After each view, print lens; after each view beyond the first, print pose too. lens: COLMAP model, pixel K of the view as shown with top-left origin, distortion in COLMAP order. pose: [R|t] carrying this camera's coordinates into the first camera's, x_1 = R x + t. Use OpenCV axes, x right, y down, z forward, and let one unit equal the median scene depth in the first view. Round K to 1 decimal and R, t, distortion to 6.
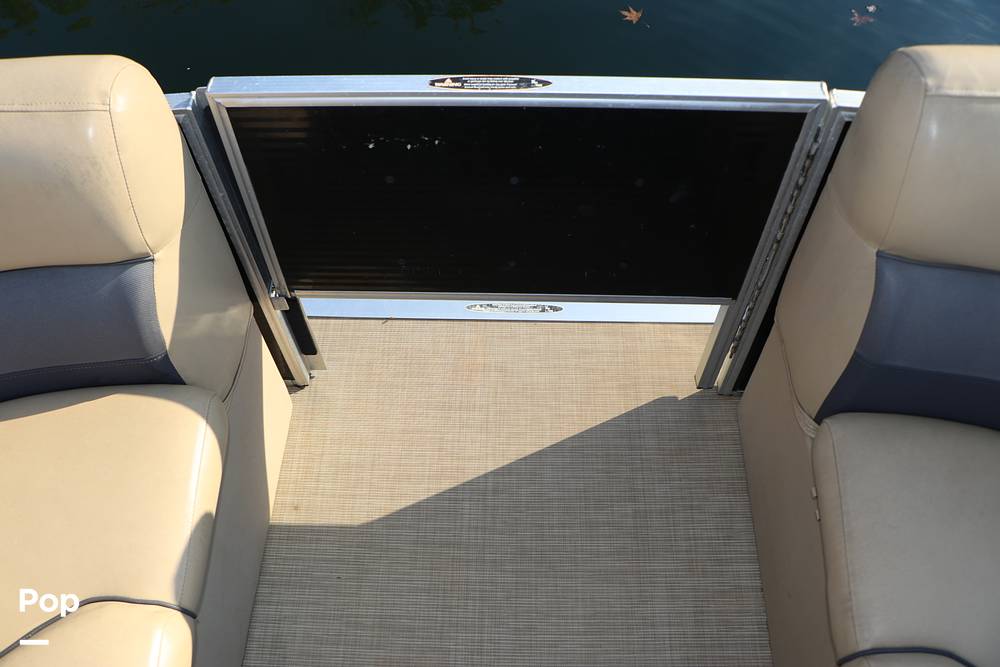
lens RADIAL K [[809.1, 0, 503.7], [0, 809.1, 334.8], [0, 0, 1]] dist [-0.175928, 0.120376]
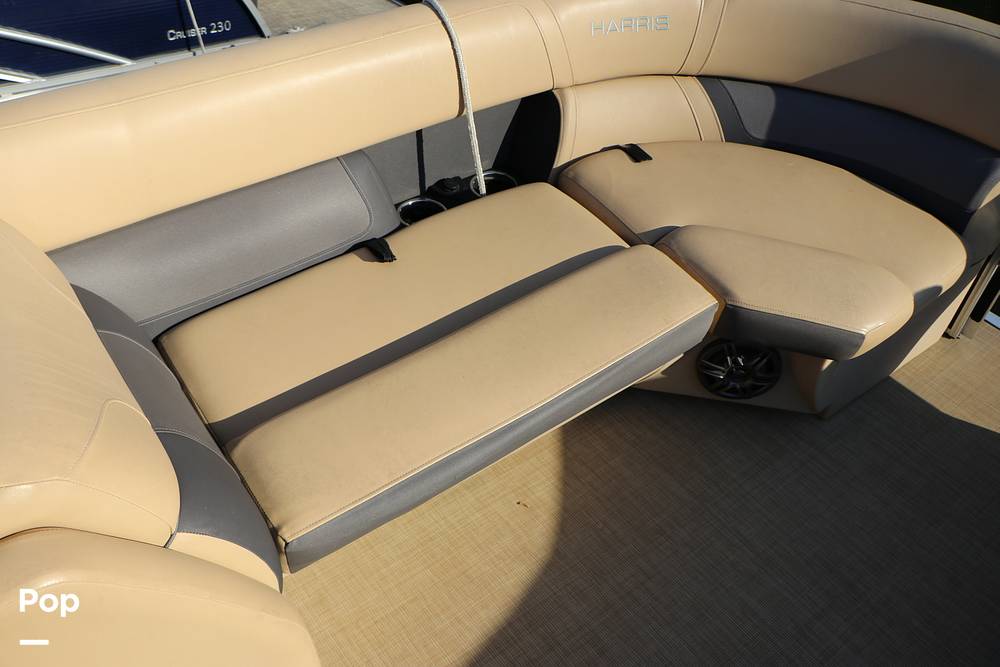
lens RADIAL K [[809.1, 0, 491.0], [0, 809.1, 337.0], [0, 0, 1]] dist [-0.175928, 0.120376]
pose [[0.606346, 0.570955, -0.553493, 0.016919], [-0.676840, 0.735919, 0.017666, 0.666853], [0.417412, 0.363915, 0.832666, -0.553585]]
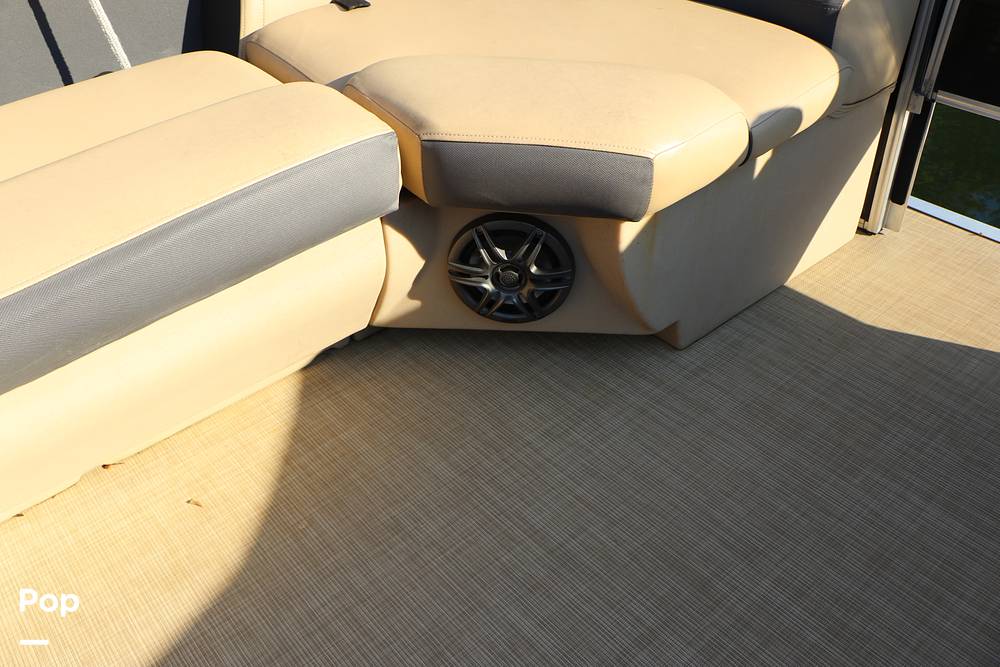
lens RADIAL K [[809.1, 0, 492.0], [0, 809.1, 336.8], [0, 0, 1]] dist [-0.175928, 0.120376]
pose [[0.651969, 0.454239, -0.607128, 0.115890], [-0.595085, 0.802743, -0.038443, 0.560174], [0.469905, 0.386356, 0.793674, 0.022178]]
